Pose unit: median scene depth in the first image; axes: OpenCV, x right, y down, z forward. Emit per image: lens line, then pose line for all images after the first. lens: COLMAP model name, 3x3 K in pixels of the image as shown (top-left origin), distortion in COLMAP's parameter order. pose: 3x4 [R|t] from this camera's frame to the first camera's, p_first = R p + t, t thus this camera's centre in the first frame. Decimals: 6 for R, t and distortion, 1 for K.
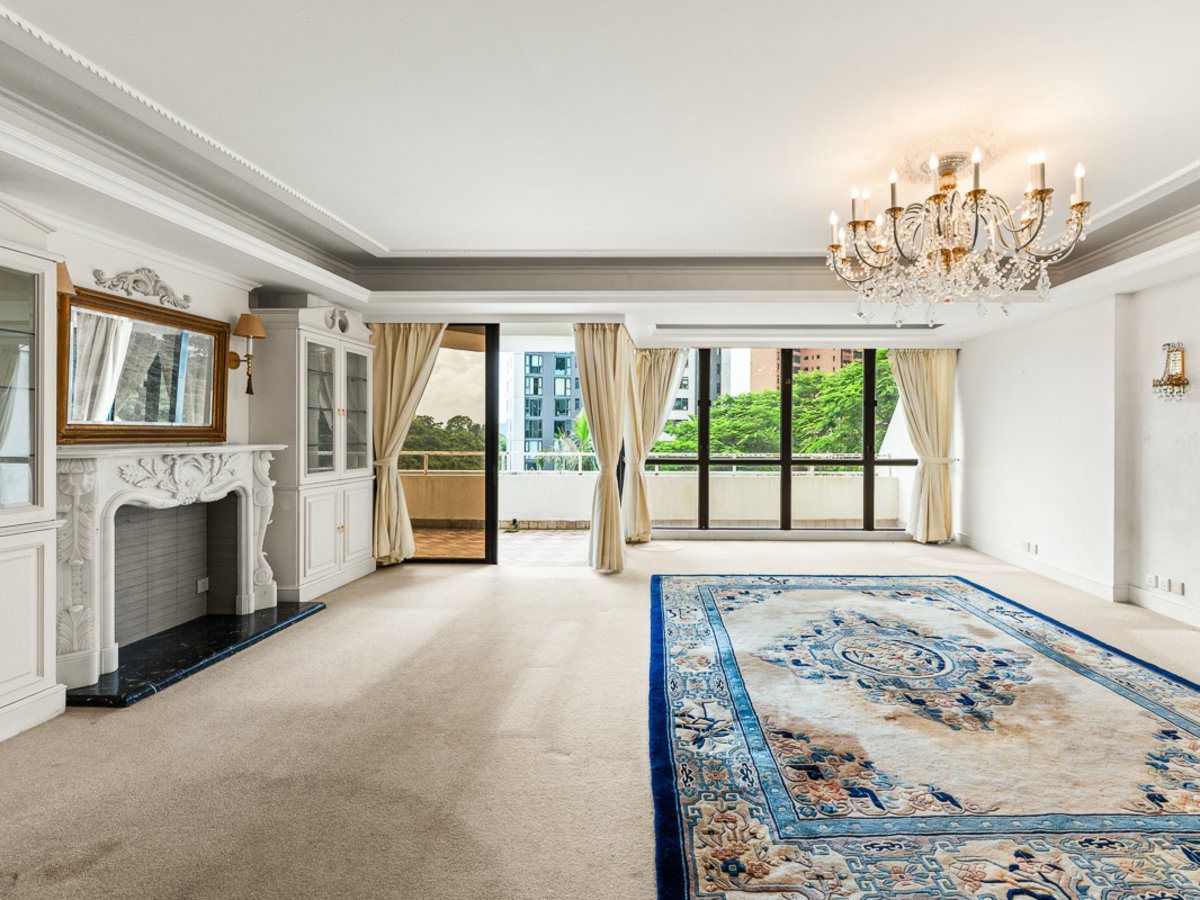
lens RADIAL K [[544.0, 0, 672.7], [0, 544.0, 432.0], [0, 0, 1]] dist [0.000764, -0.001385]
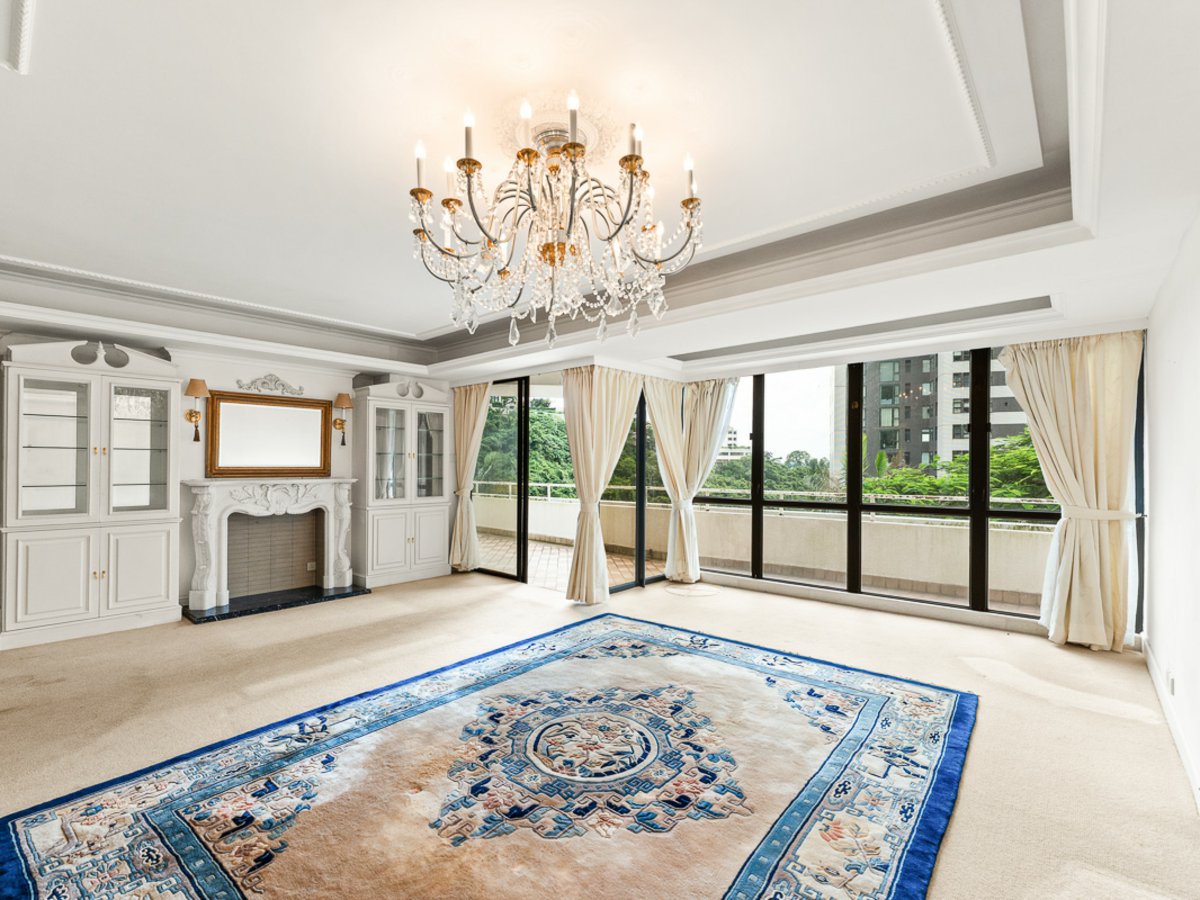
lens RADIAL K [[544.0, 0, 655.3], [0, 544.0, 459.9], [0, 0, 1]] dist [0.000764, -0.001385]
pose [[0.778311, -0.010477, -0.627791, 0.896334], [0.003756, 0.999921, -0.012031, -0.007930], [0.627867, 0.007006, 0.778289, 0.374384]]
